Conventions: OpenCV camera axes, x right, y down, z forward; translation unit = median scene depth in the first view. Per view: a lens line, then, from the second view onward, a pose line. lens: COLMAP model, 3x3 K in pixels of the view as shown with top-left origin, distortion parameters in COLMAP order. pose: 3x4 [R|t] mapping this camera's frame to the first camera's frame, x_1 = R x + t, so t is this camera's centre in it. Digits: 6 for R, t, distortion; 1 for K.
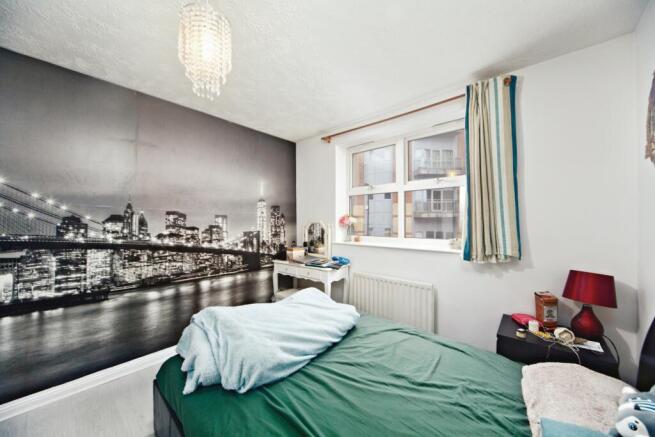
lens RADIAL K [[233.1, 0, 326.9], [0, 233.1, 221.2], [0, 0, 1]] dist [-0.000203, 0.000031]
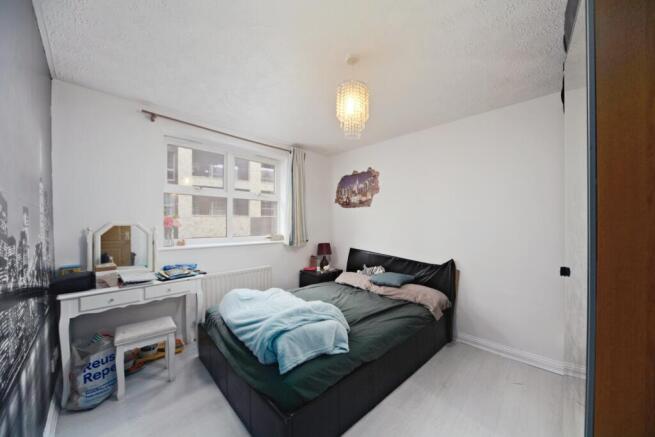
lens RADIAL K [[232.5, 0, 327.3], [0, 232.5, 222.3], [0, 0, 1]] dist [0.000068, -0.000050]
pose [[0.090063, 0.004729, 0.995925, -1.055558], [-0.003179, 0.999985, -0.004460, 0.000844], [-0.995931, -0.002764, 0.090077, 0.528056]]
